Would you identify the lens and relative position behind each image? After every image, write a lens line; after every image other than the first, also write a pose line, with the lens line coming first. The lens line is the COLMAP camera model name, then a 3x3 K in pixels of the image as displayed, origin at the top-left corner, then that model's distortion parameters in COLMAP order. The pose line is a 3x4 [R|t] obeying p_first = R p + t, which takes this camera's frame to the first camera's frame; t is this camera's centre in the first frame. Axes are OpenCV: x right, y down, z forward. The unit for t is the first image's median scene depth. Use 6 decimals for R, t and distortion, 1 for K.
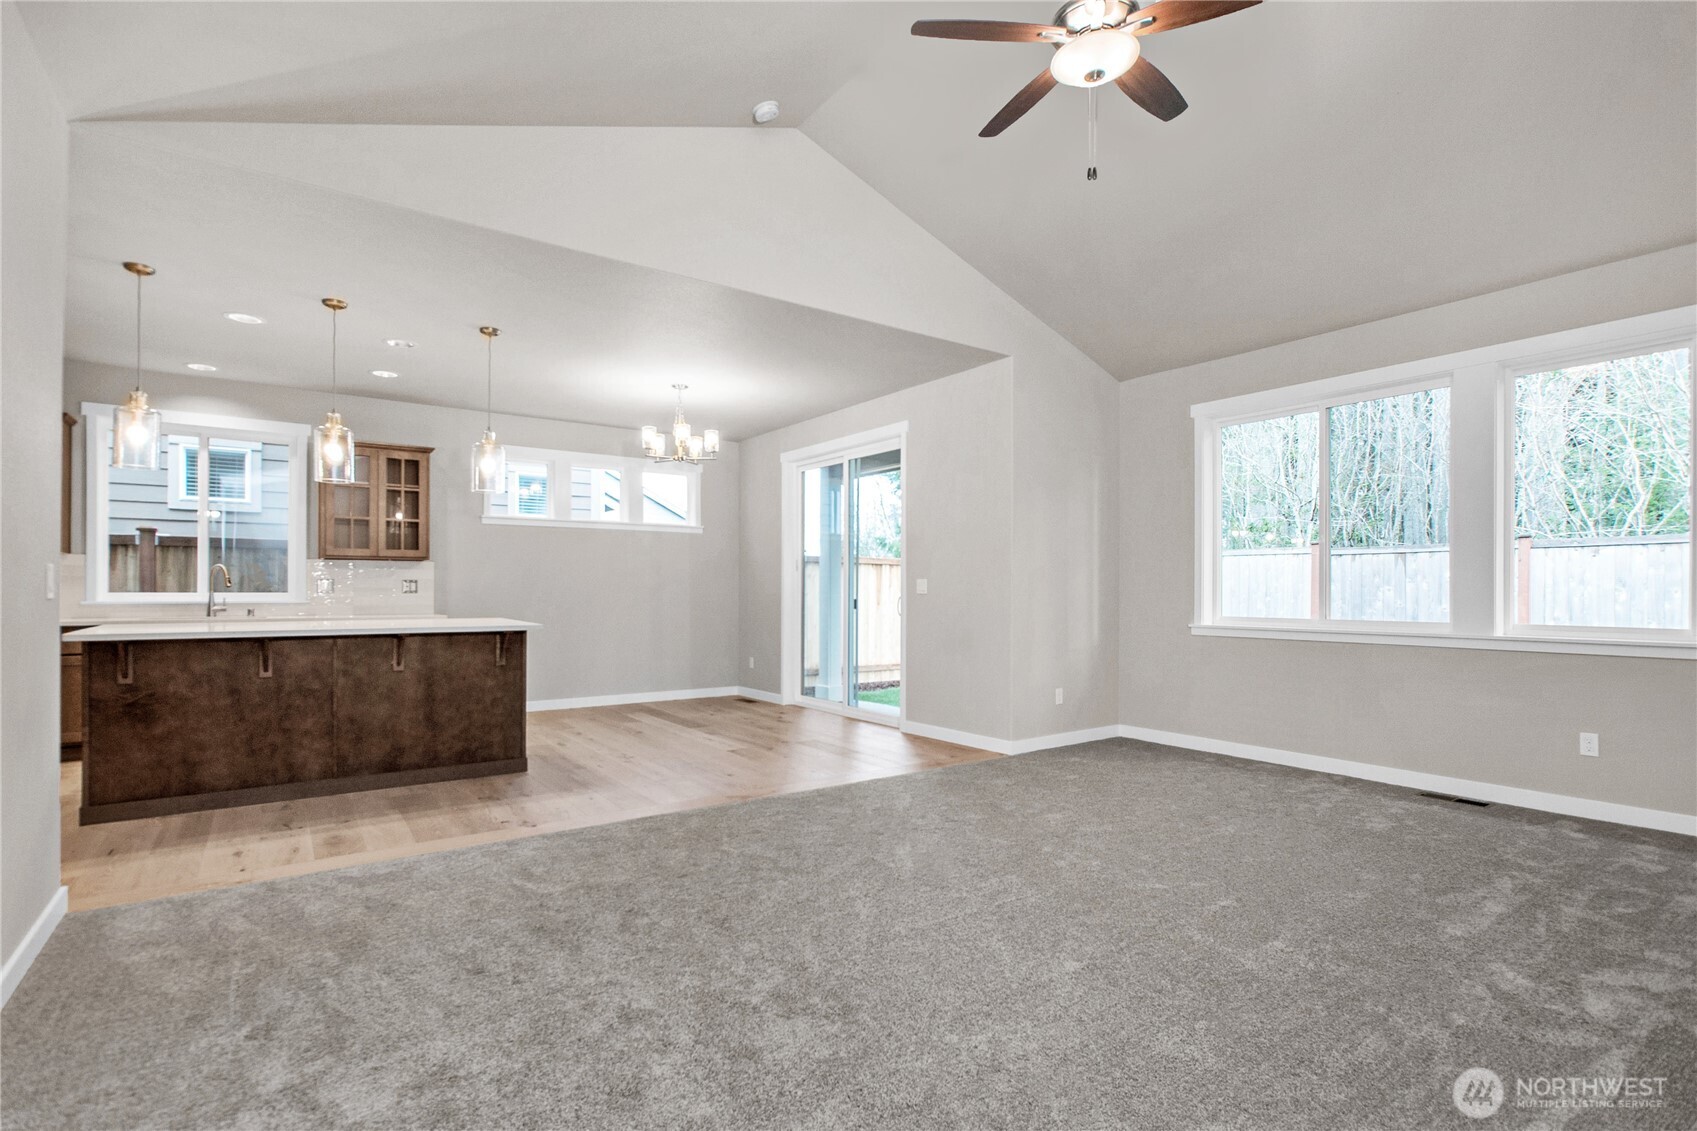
lens RADIAL K [[814.0, 0, 846.5], [0, 814.0, 583.1], [0, 0, 1]] dist [0.000963, 0.000727]
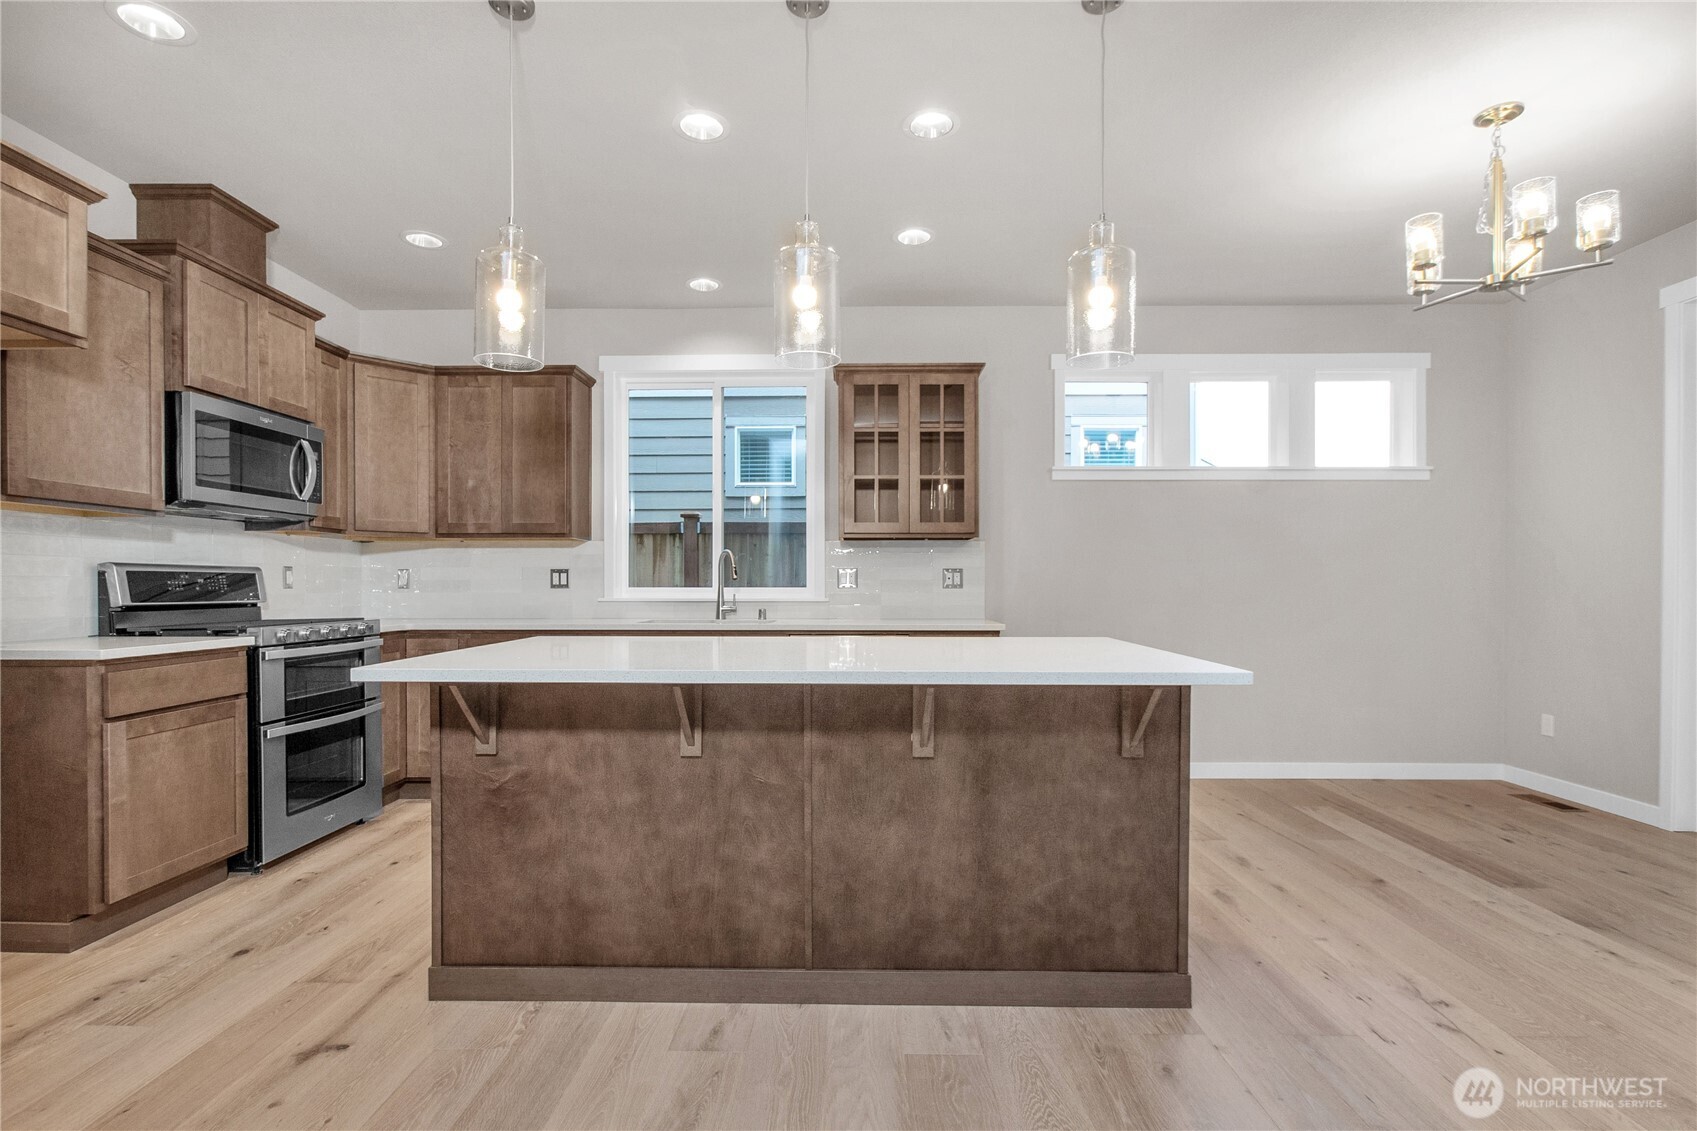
lens RADIAL K [[814.0, 0, 843.4], [0, 814.0, 583.4], [0, 0, 1]] dist [0.000963, 0.000727]
pose [[0.805035, -0.001375, -0.593225, -0.299100], [0.006396, 0.999959, 0.006362, 0.005042], [0.593192, -0.008916, 0.805011, 0.577352]]
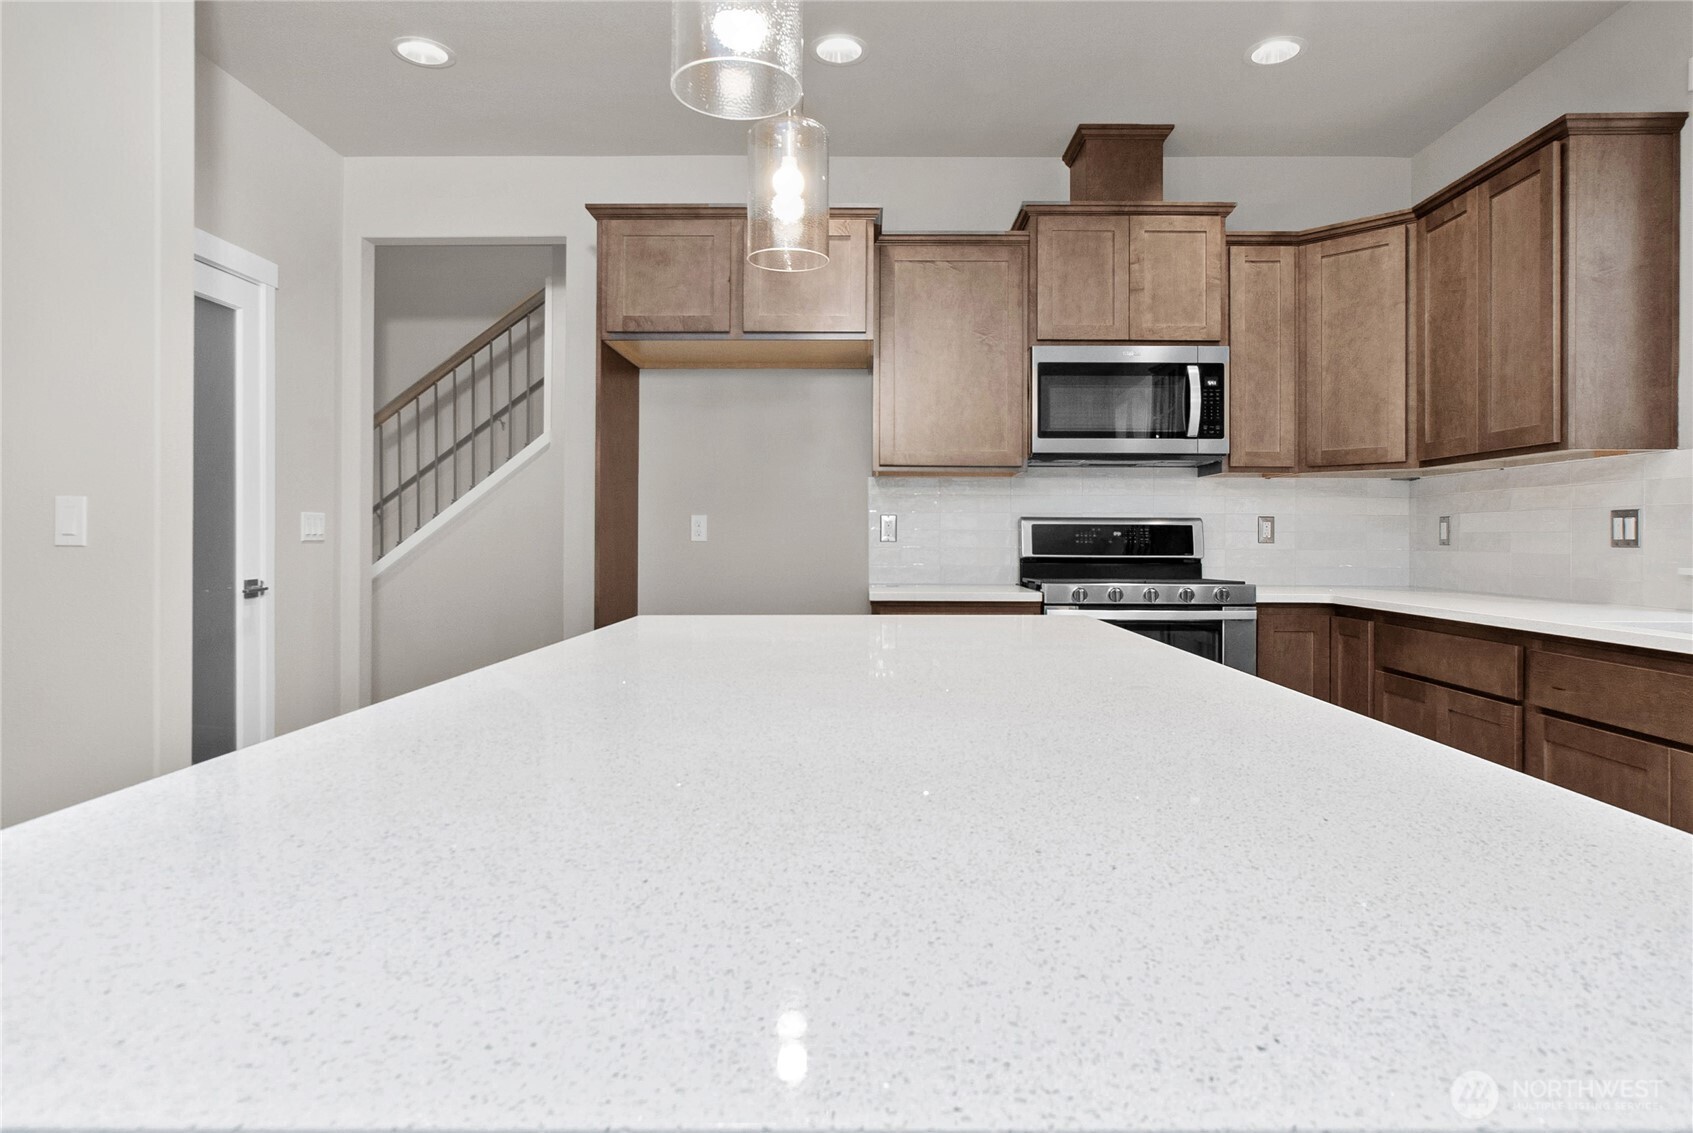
lens RADIAL K [[975.5, 0, 859.4], [0, 975.5, 527.5], [0, 0, 1]] dist [-0.015000, 0.007806]
pose [[-0.582655, -0.005717, -0.812699, -0.384605], [0.006219, 0.999915, -0.011492, 0.006851], [0.812696, -0.011750, -0.582570, 1.124466]]
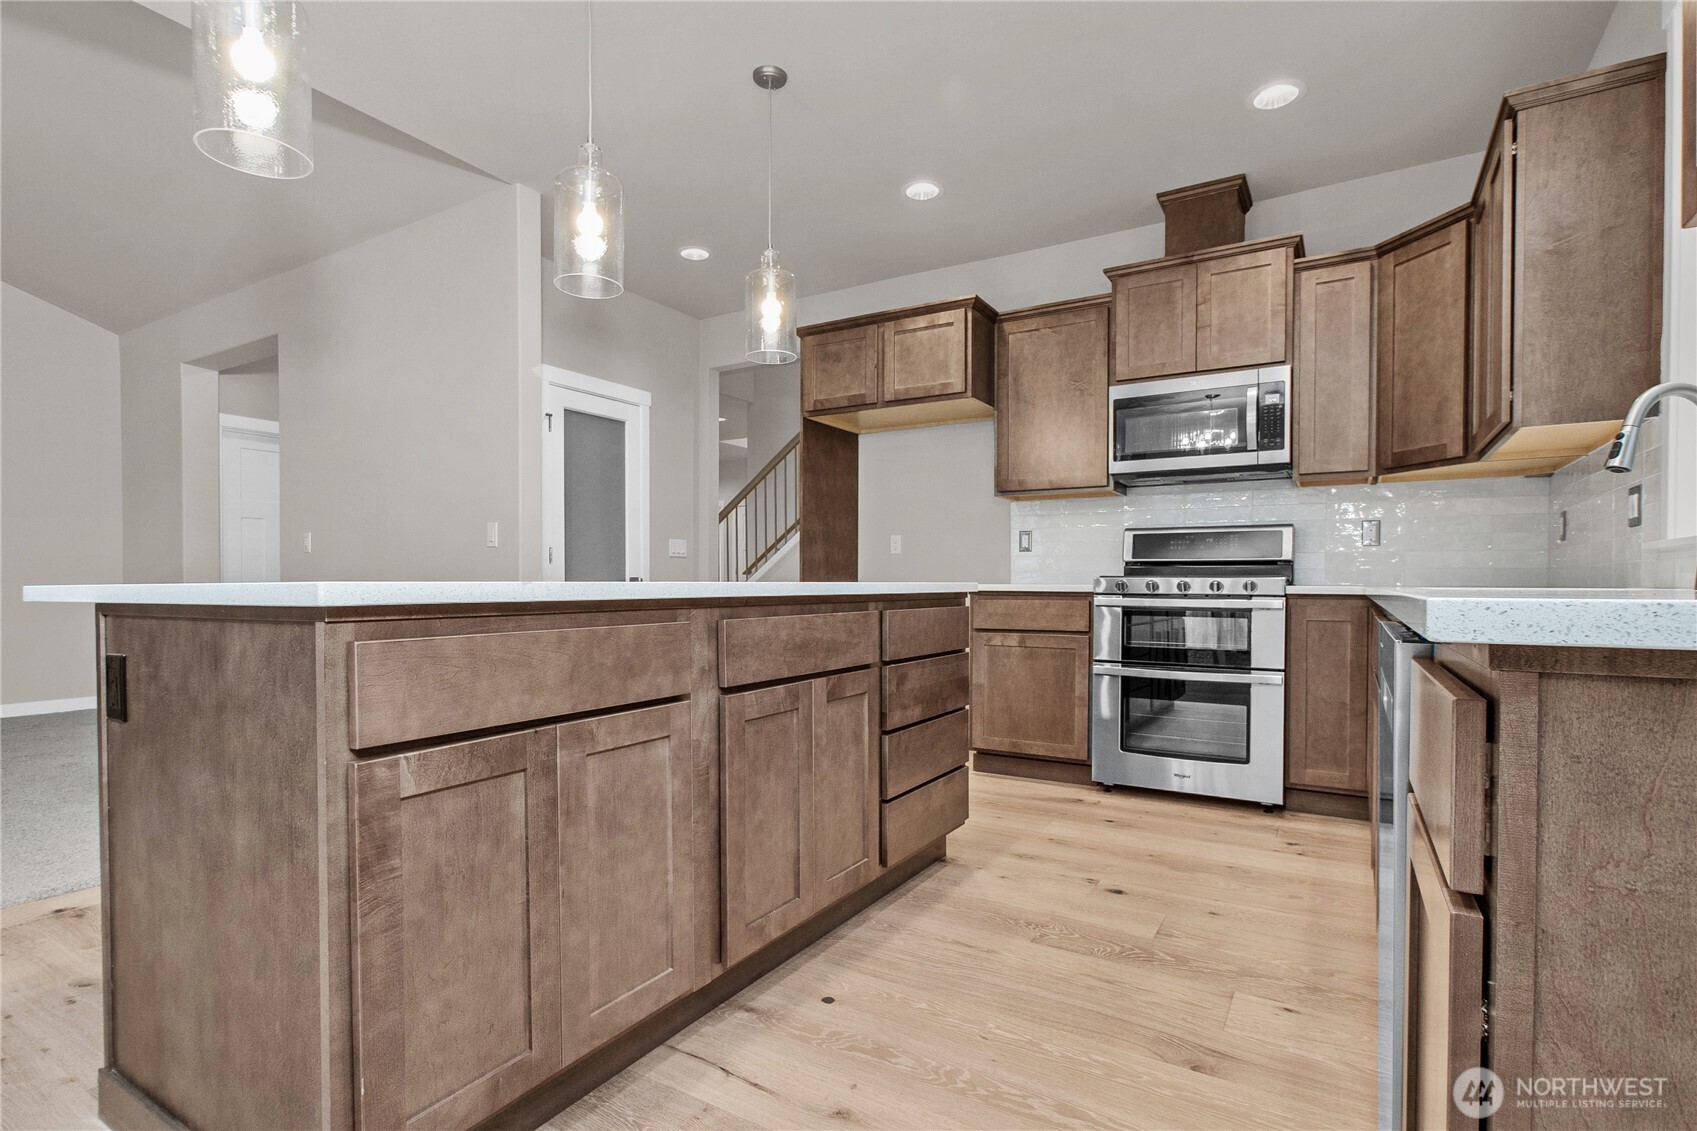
lens RADIAL K [[814.0, 0, 846.0], [0, 814.0, 578.9], [0, 0, 1]] dist [0.000963, 0.000727]
pose [[-0.912959, 0.002985, -0.408041, -0.533786], [0.006307, 0.999957, -0.006796, 0.045531], [0.408003, -0.008778, -0.912938, 1.402828]]
